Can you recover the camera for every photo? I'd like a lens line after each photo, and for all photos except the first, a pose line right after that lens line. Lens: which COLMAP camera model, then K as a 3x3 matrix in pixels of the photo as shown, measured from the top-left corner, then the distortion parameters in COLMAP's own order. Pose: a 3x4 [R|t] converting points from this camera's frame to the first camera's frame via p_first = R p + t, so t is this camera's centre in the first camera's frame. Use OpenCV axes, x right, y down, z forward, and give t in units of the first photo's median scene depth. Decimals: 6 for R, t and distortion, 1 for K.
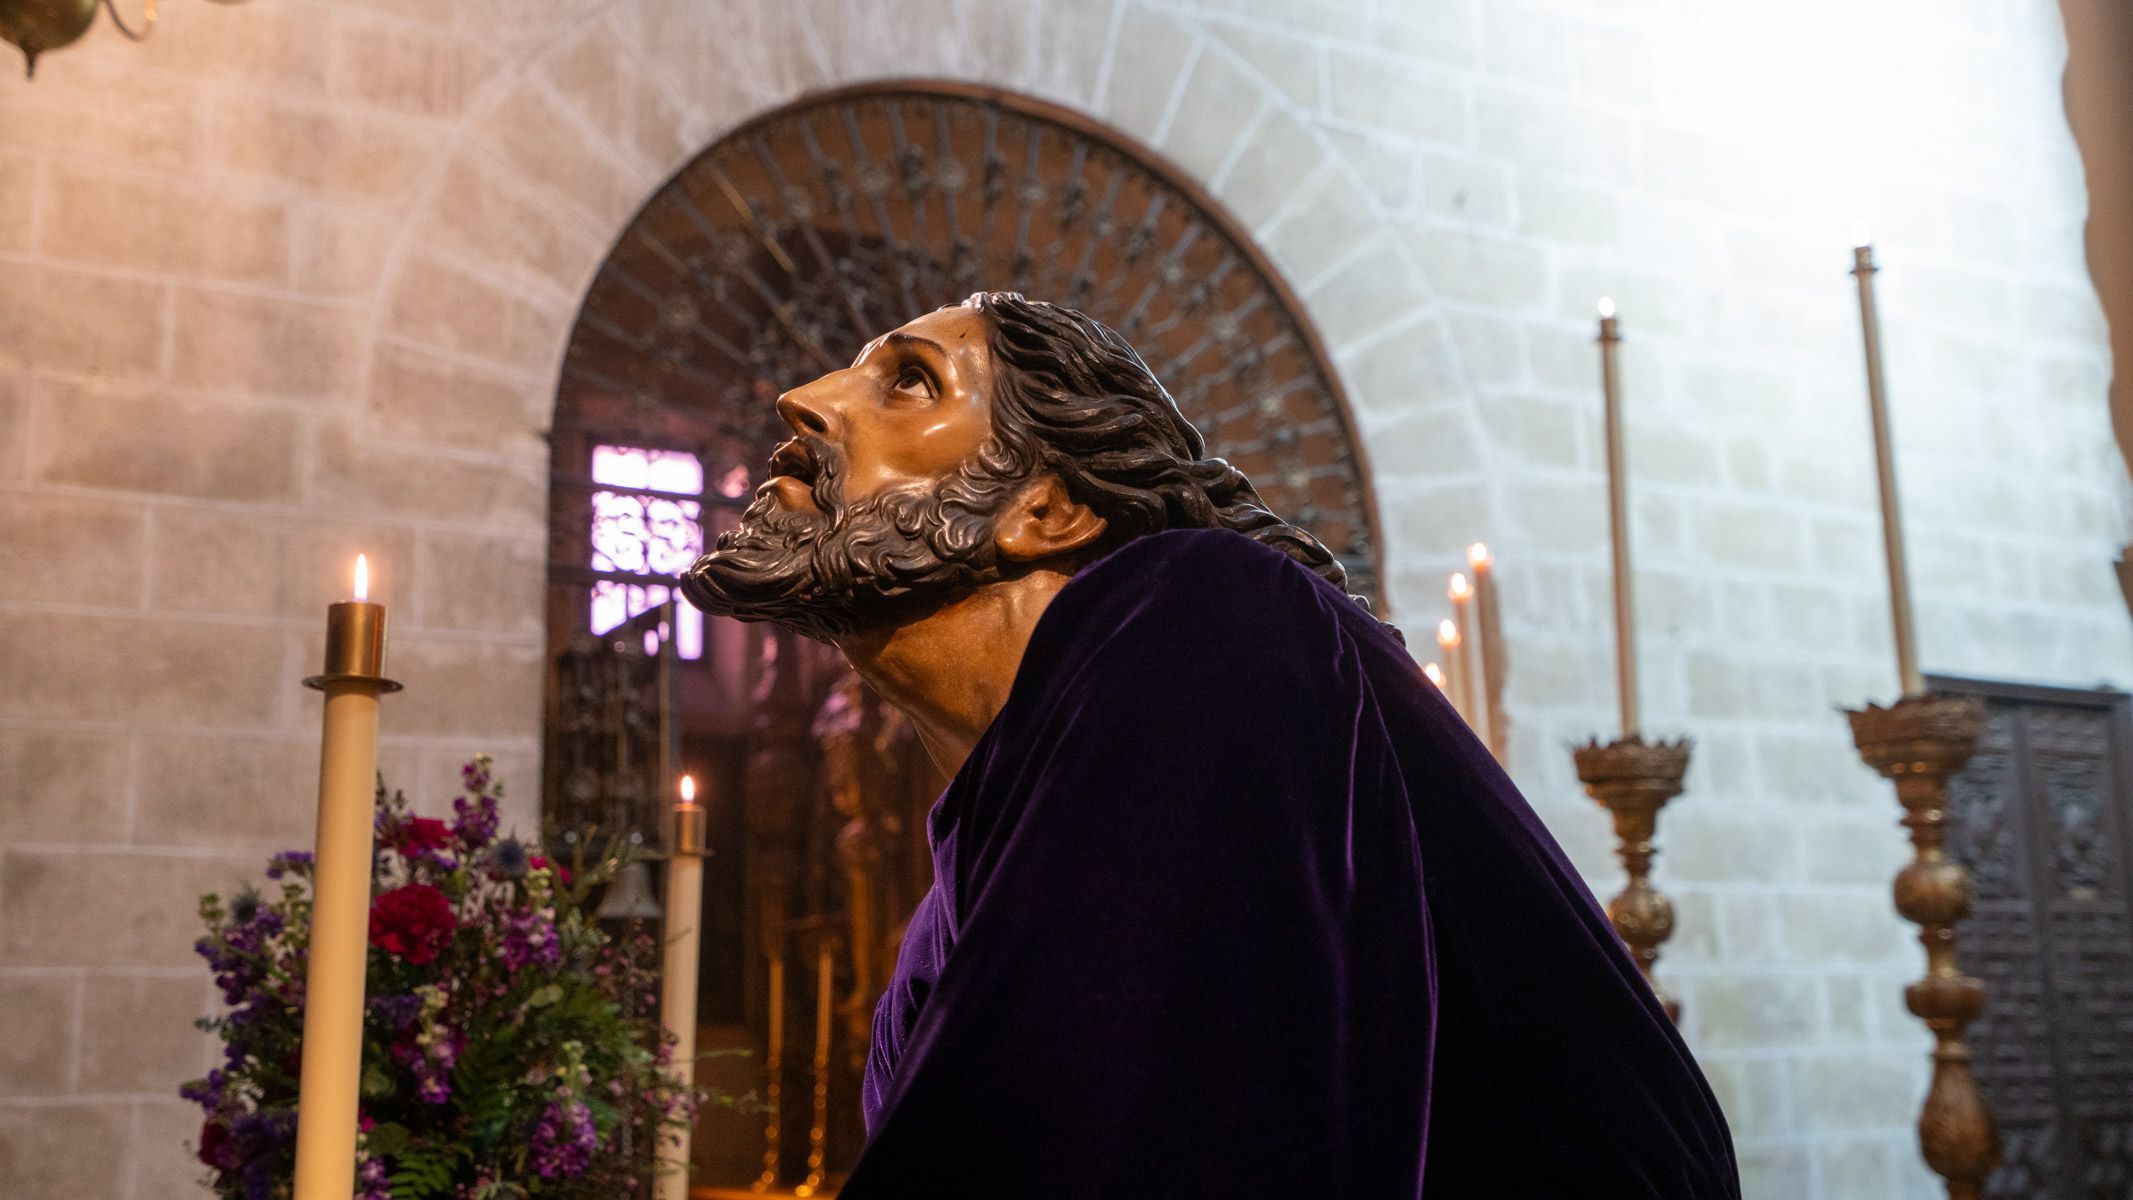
lens RADIAL K [[2050.3, 0, 1066.5], [0, 2050.3, 600.0], [0, 0, 1]] dist [0.011612, -0.000808]
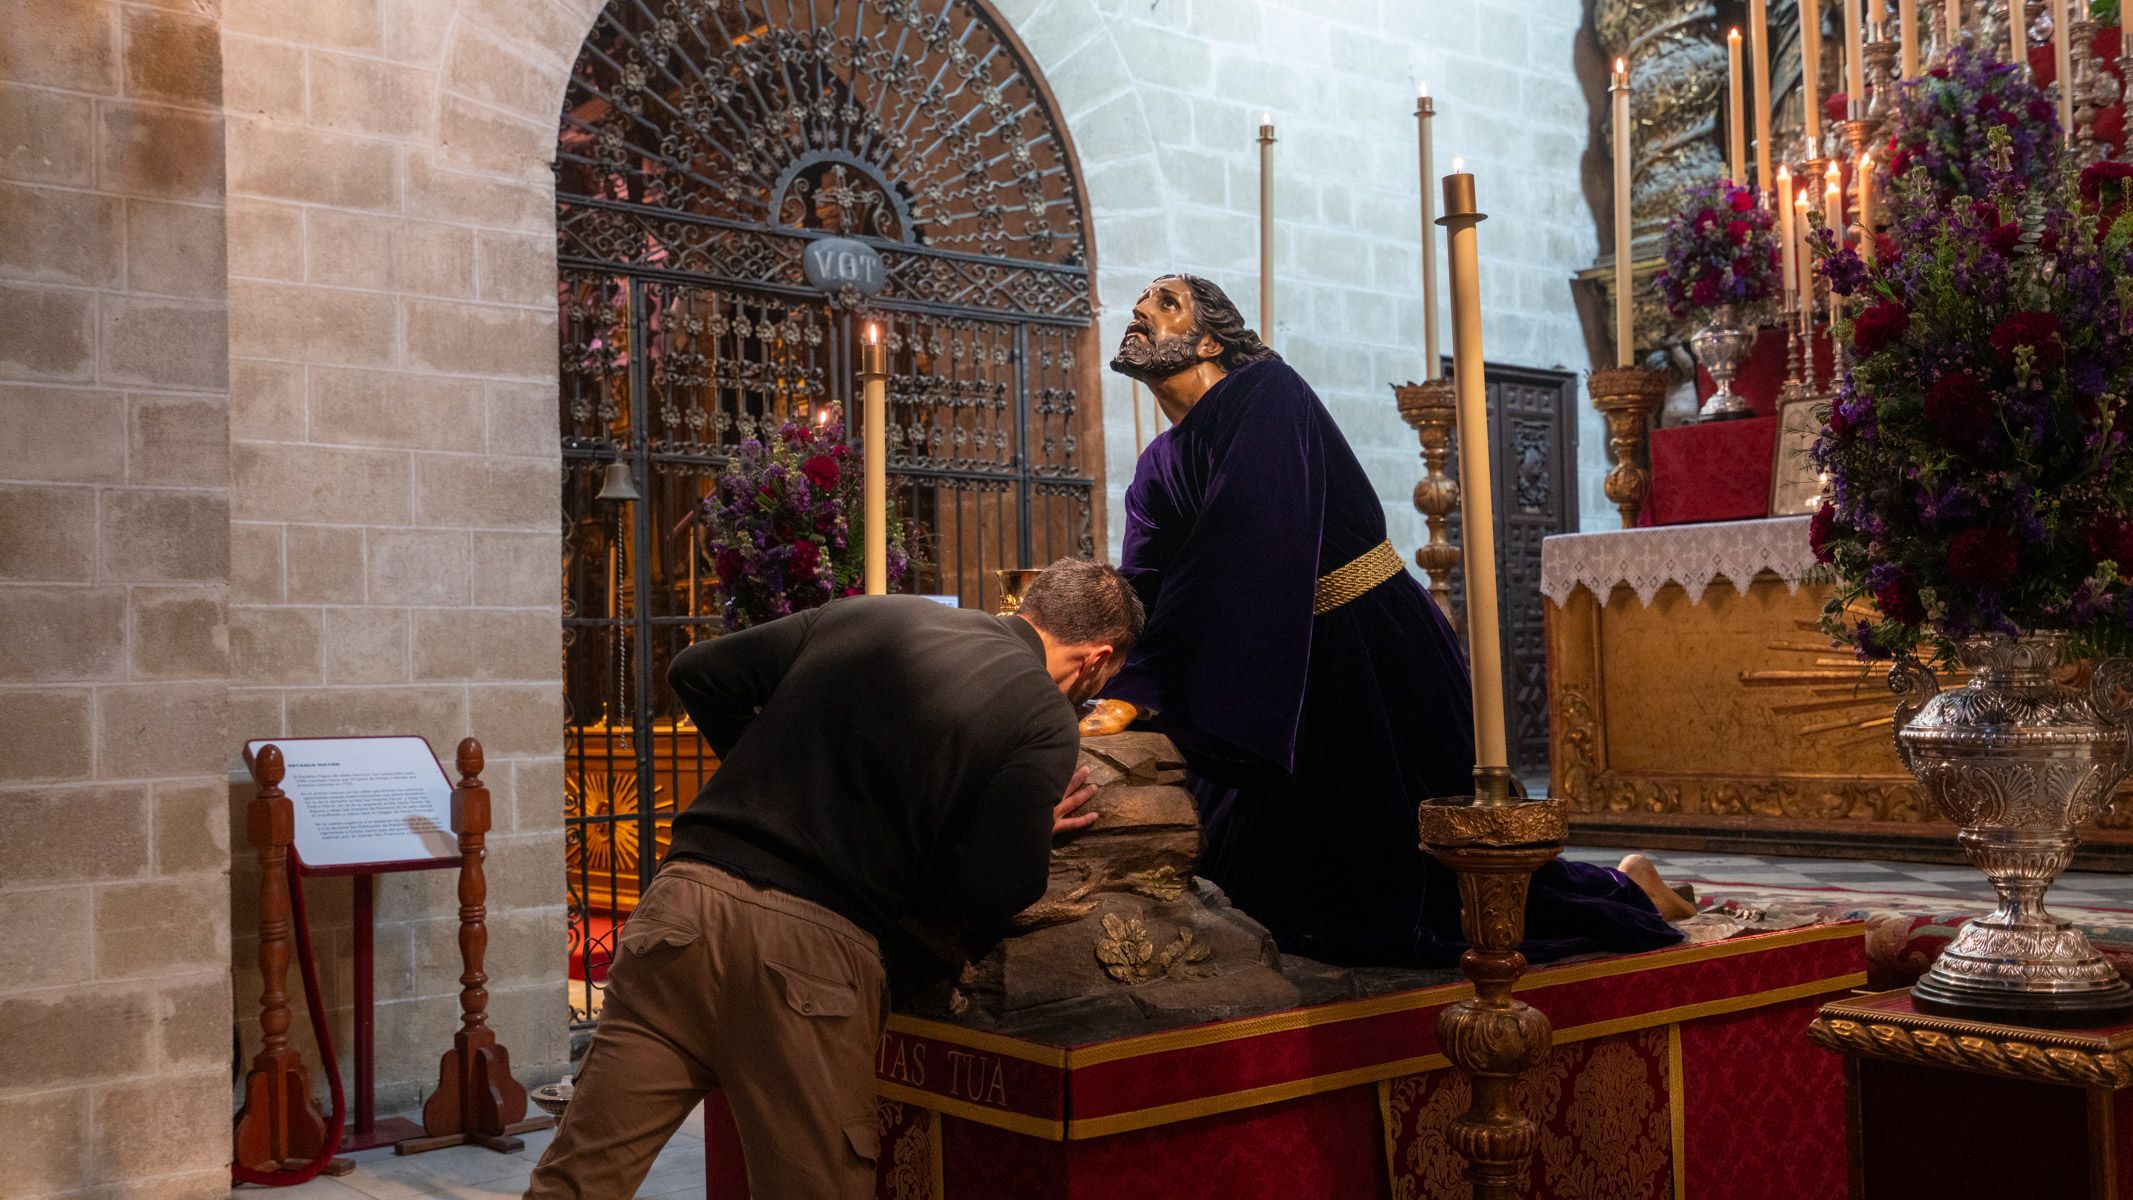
lens RADIAL K [[2003.4, 0, 1063.0], [0, 2003.4, 537.6], [0, 0, 1]] dist [0.016228, 0.007360]
pose [[0.977490, 0.014945, 0.210451, -0.195722], [-0.045870, 0.988682, 0.142844, -0.039482], [-0.205934, -0.149282, 0.967112, -0.466640]]
